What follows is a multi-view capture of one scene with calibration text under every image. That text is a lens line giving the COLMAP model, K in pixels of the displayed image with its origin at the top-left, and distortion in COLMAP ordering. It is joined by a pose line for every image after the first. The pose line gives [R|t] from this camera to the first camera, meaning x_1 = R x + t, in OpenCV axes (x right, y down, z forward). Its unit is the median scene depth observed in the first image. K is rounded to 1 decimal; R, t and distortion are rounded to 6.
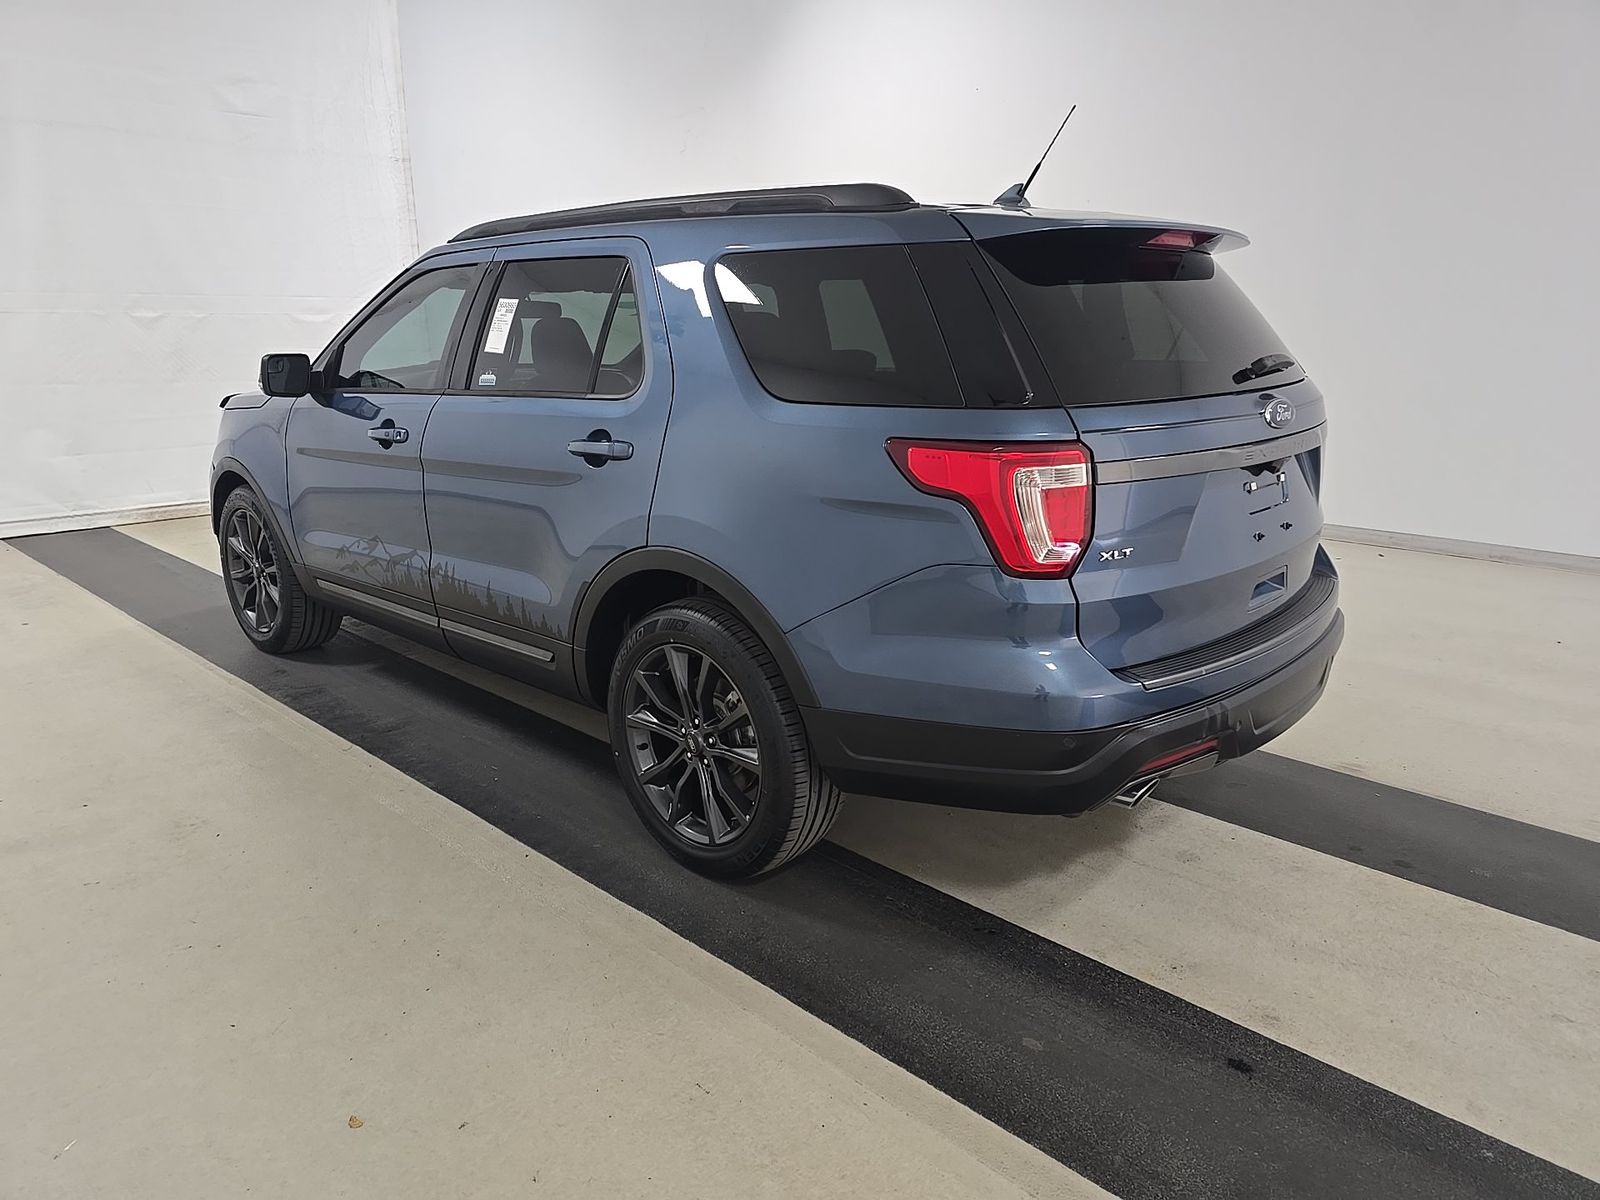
lens RADIAL K [[1113.0, 0, 800.0], [0, 1113.0, 600.0], [0, 0, 1]] dist [0.000995, -0.001177]
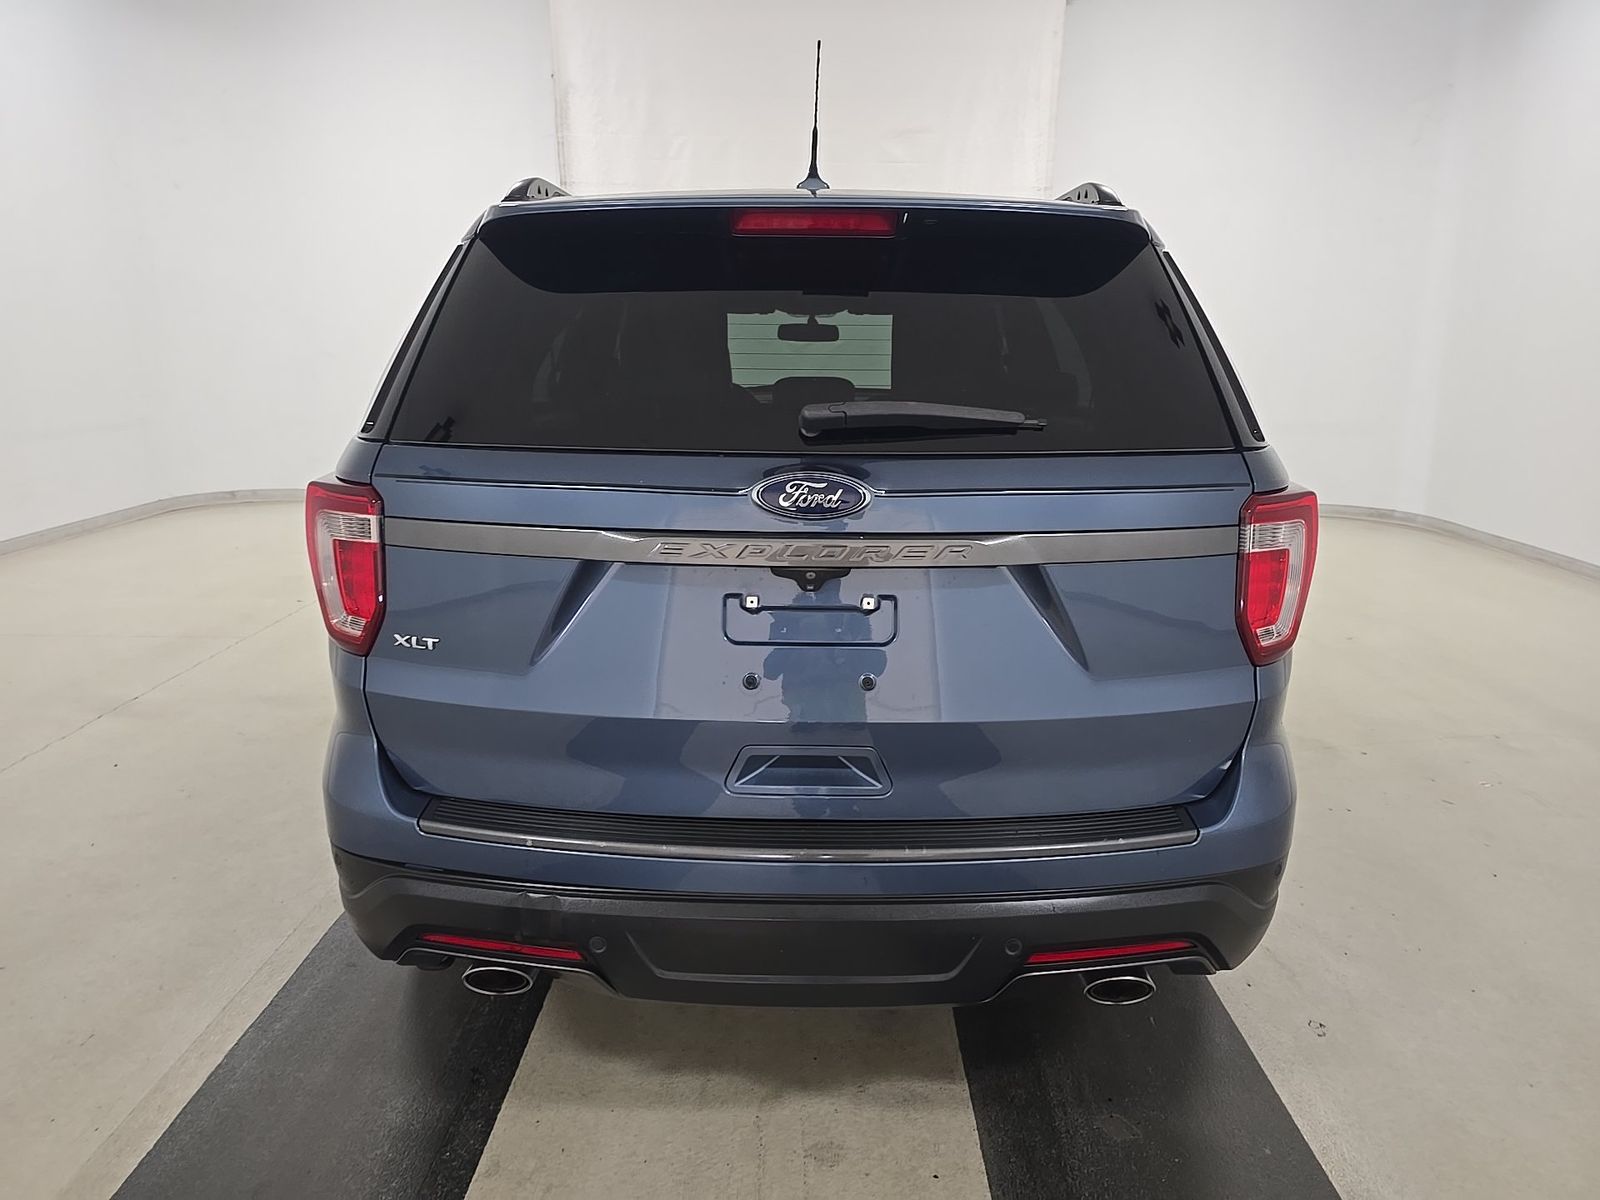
lens RADIAL K [[1113.0, 0, 800.0], [0, 1113.0, 600.0], [0, 0, 1]] dist [0.000995, -0.001177]
pose [[0.669249, 0.182431, -0.720294, 0.789749], [-0.203122, 0.977385, 0.058817, -0.131467], [0.714735, 0.106944, 0.691170, 0.523725]]
